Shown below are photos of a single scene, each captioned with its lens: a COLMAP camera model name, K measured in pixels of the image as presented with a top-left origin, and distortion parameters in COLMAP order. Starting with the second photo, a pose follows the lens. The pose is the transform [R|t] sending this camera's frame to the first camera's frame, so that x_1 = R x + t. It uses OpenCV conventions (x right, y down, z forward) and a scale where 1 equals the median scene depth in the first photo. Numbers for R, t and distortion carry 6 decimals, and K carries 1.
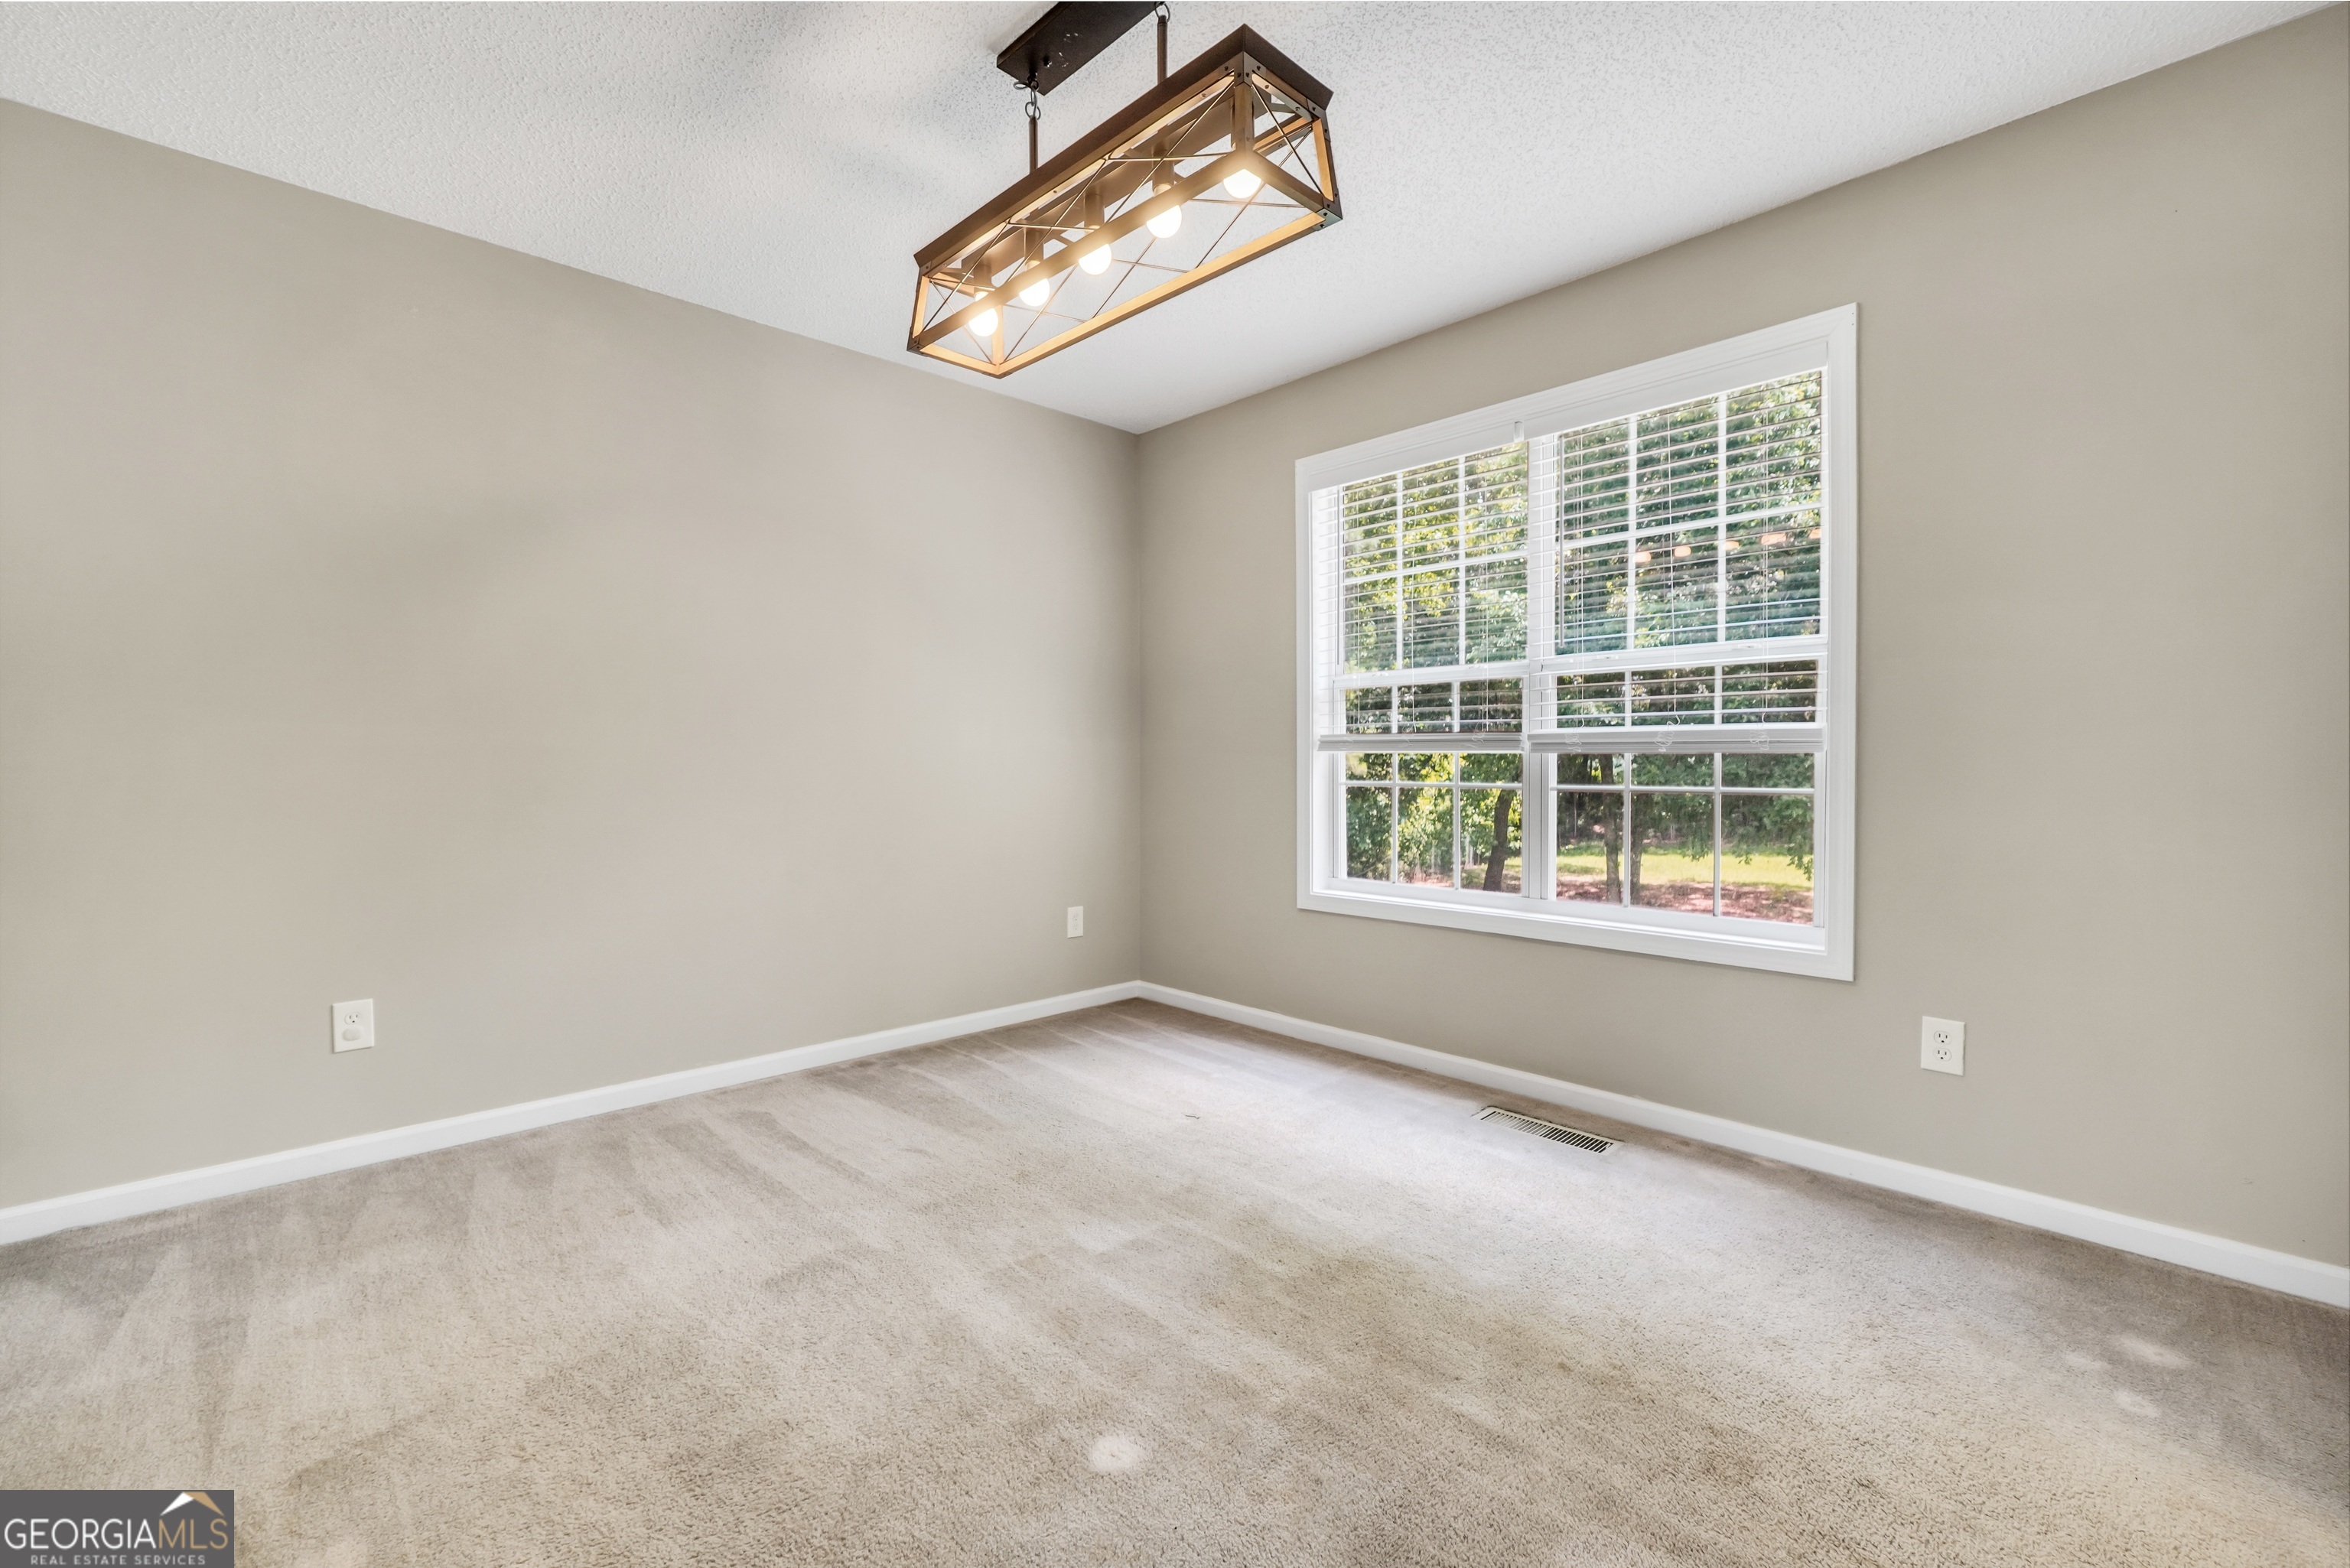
lens RADIAL K [[996.6, 0, 1157.1], [0, 996.6, 790.1], [0, 0, 1]] dist [-0.001676, 0.000199]
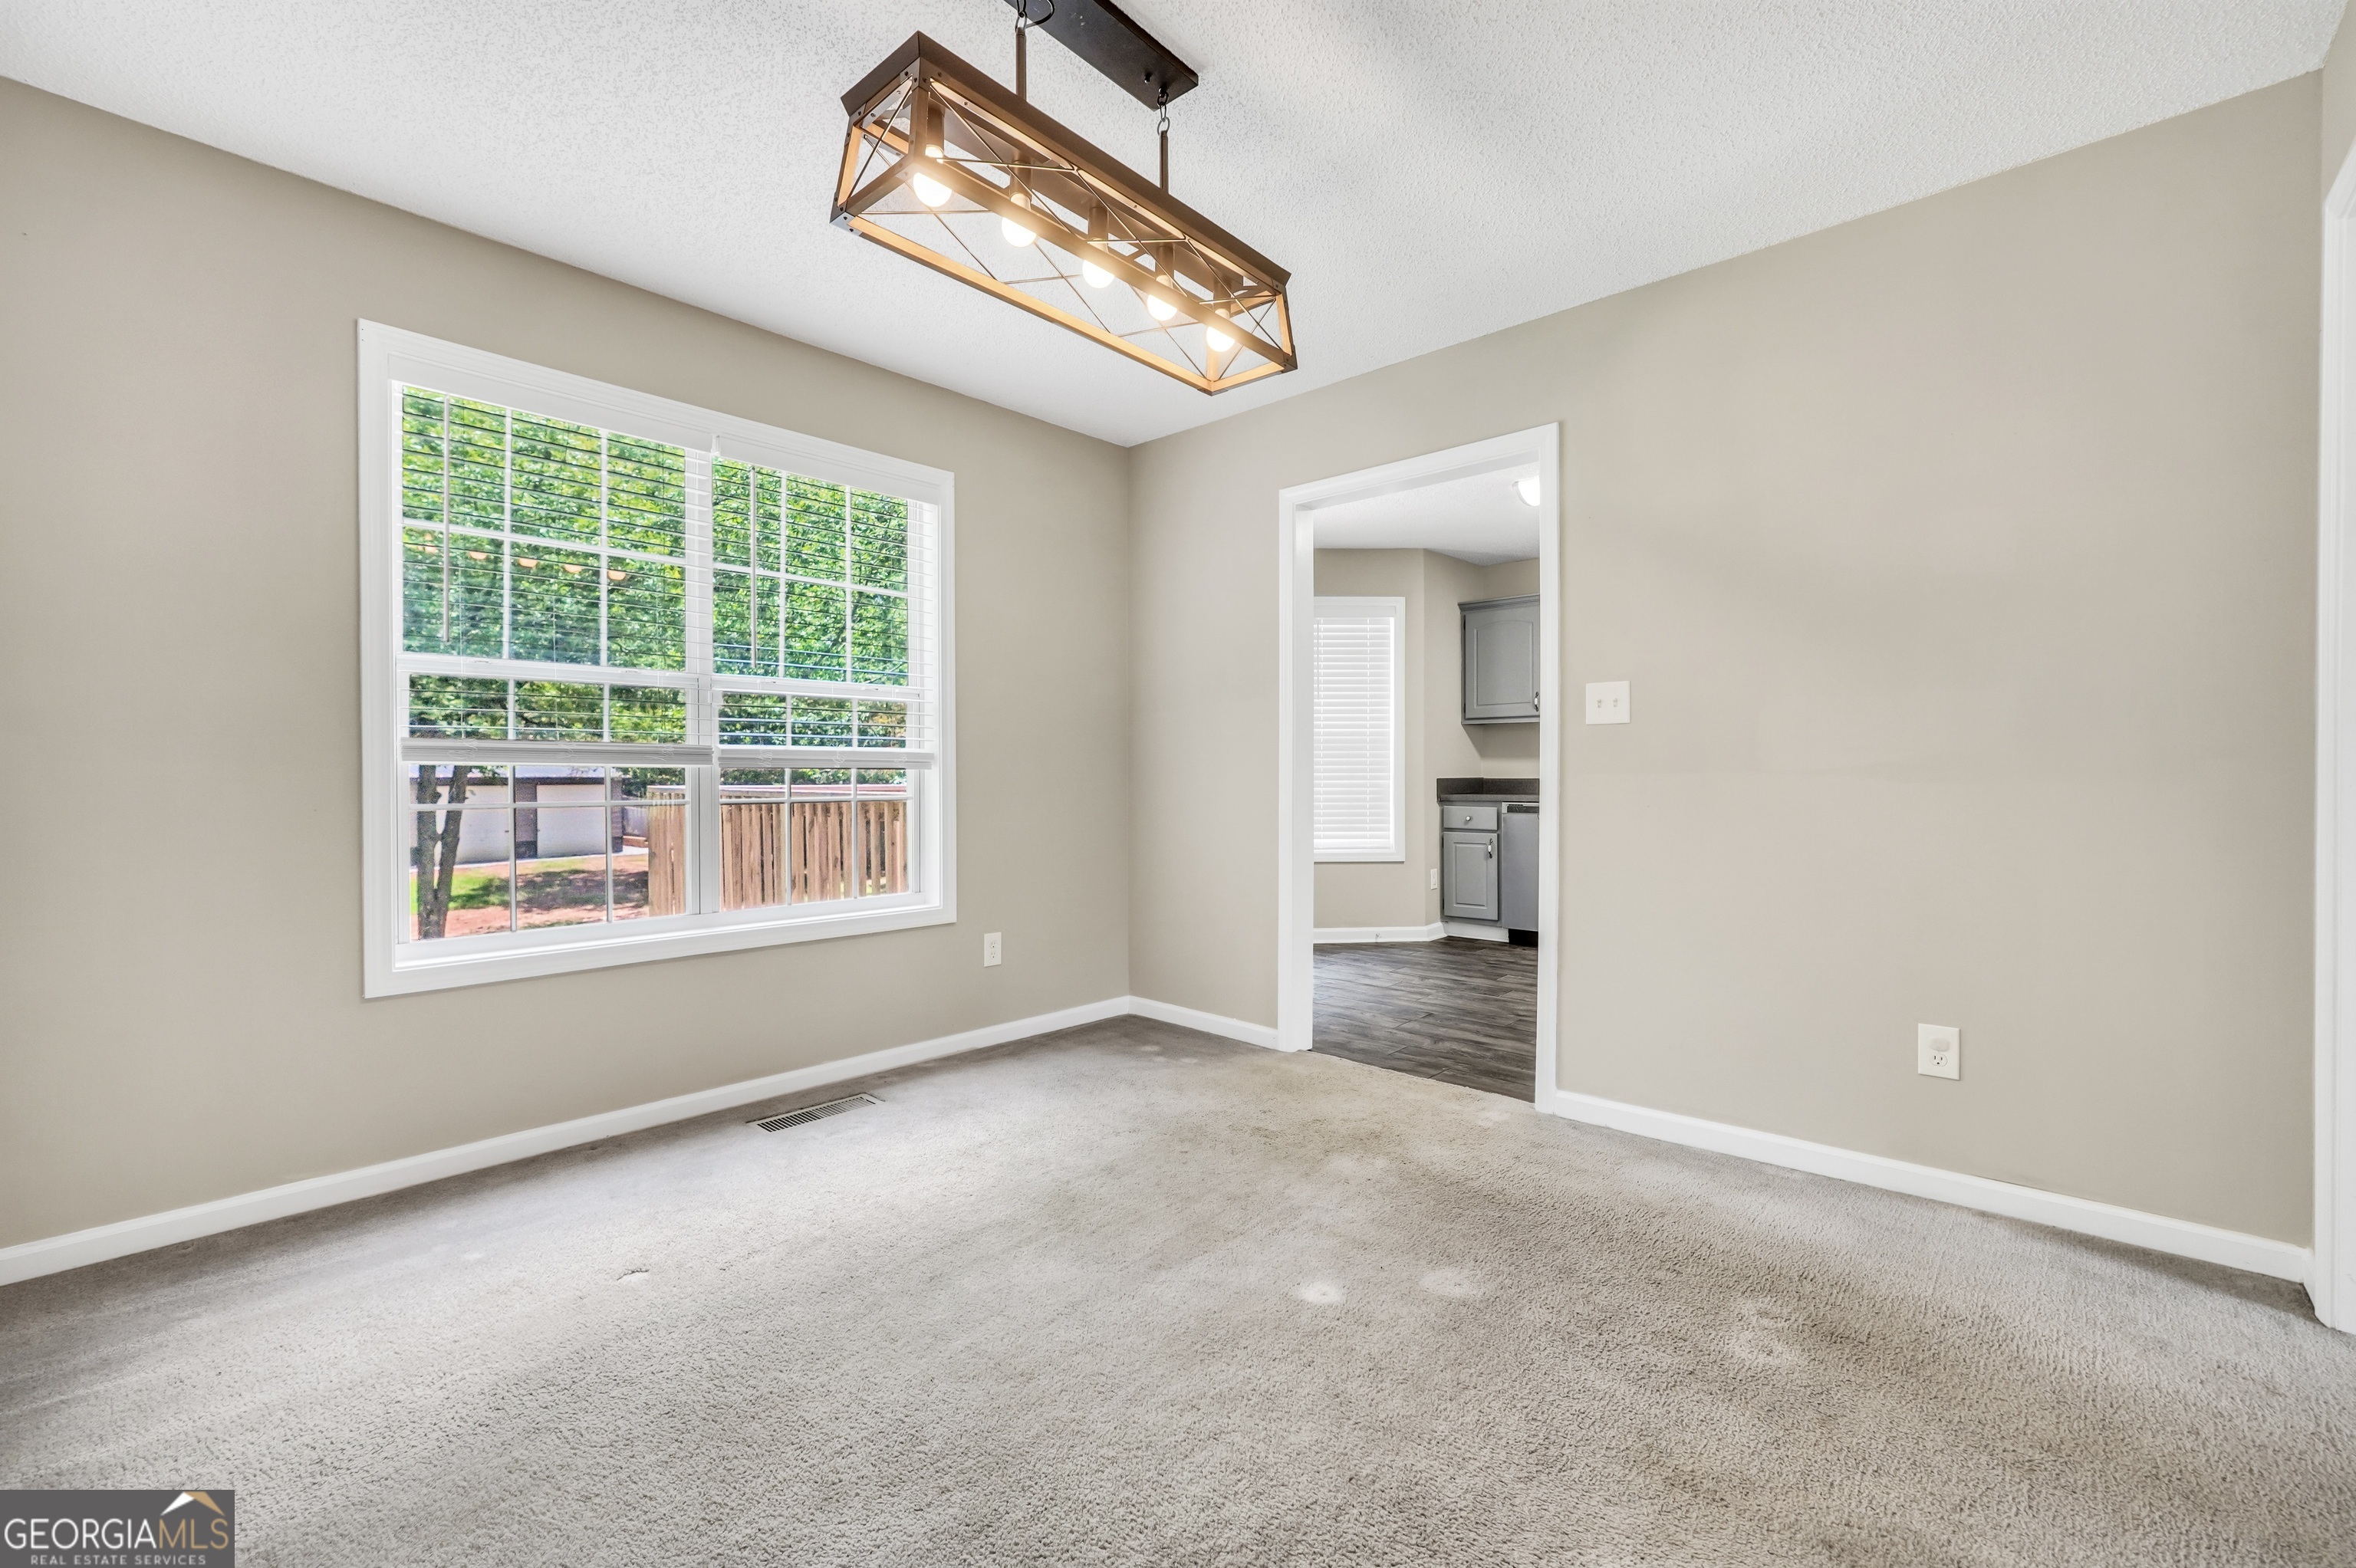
lens RADIAL K [[999.1, 0, 1160.1], [0, 999.1, 790.1], [0, 0, 1]] dist [-0.001676, 0.000199]
pose [[-0.059007, -0.007798, 0.998227, -0.761545], [0.036231, 0.999294, 0.009948, -0.009891], [-0.997600, 0.036754, -0.058683, 0.714192]]
